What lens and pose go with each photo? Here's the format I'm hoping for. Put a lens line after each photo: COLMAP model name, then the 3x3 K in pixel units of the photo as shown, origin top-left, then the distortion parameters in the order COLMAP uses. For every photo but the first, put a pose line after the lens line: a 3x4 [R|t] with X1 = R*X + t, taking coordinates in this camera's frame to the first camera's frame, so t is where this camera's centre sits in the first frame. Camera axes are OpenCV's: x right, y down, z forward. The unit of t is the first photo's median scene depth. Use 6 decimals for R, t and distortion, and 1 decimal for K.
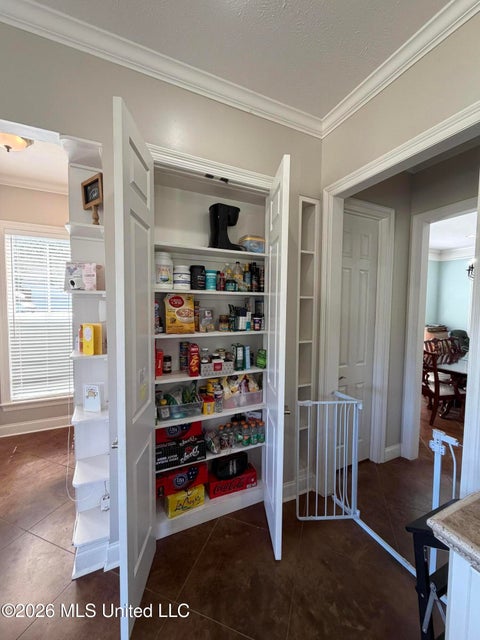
lens RADIAL K [[256.3, 0, 239.5], [0, 256.3, 319.1], [0, 0, 1]] dist [-0.004457, 0.000721]
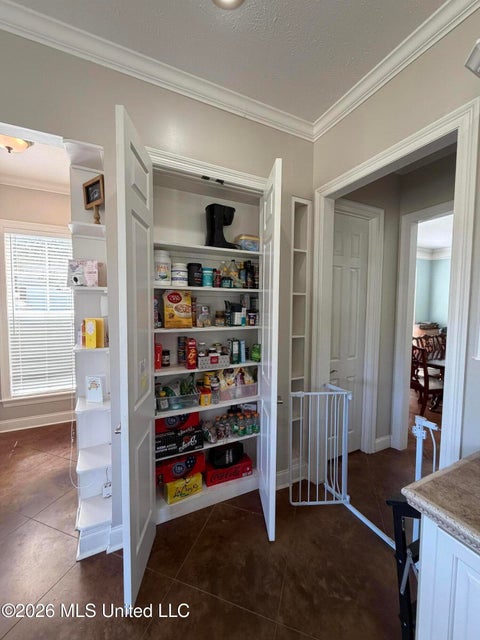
lens RADIAL K [[256.3, 0, 239.4], [0, 256.3, 319.2], [0, 0, 1]] dist [-0.004457, 0.000721]
pose [[0.999919, -0.002777, 0.012412, 0.005367], [0.002733, 0.999990, 0.003546, 0.015985], [-0.012422, -0.003512, 0.999917, -0.047830]]
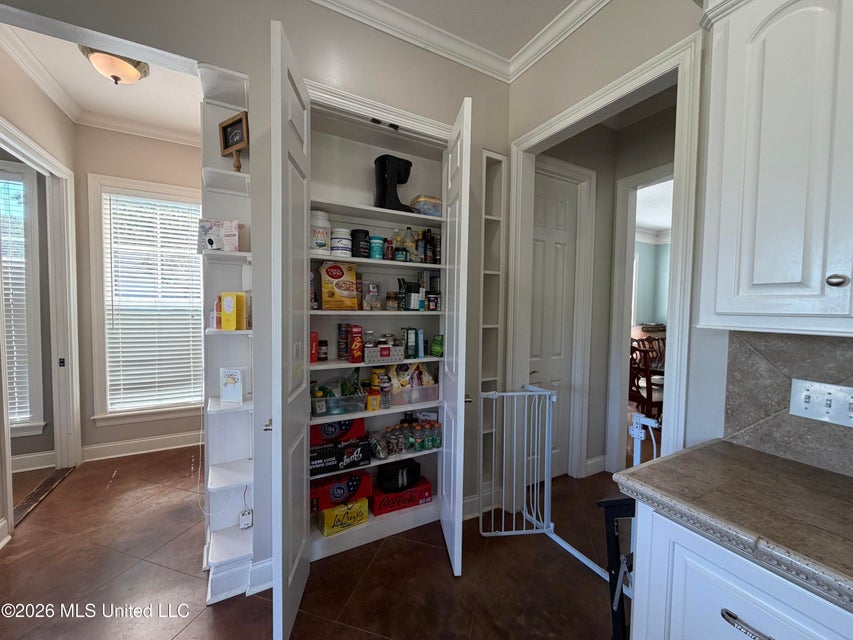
lens RADIAL K [[341.7, 0, 424.6], [0, 341.7, 321.8], [0, 0, 1]] dist [-0.004457, 0.000721]
pose [[0.998472, 0.001979, 0.055232, -0.018881], [-0.001492, 0.999960, -0.008857, 0.098704], [-0.055247, 0.008761, 0.998434, -0.106719]]
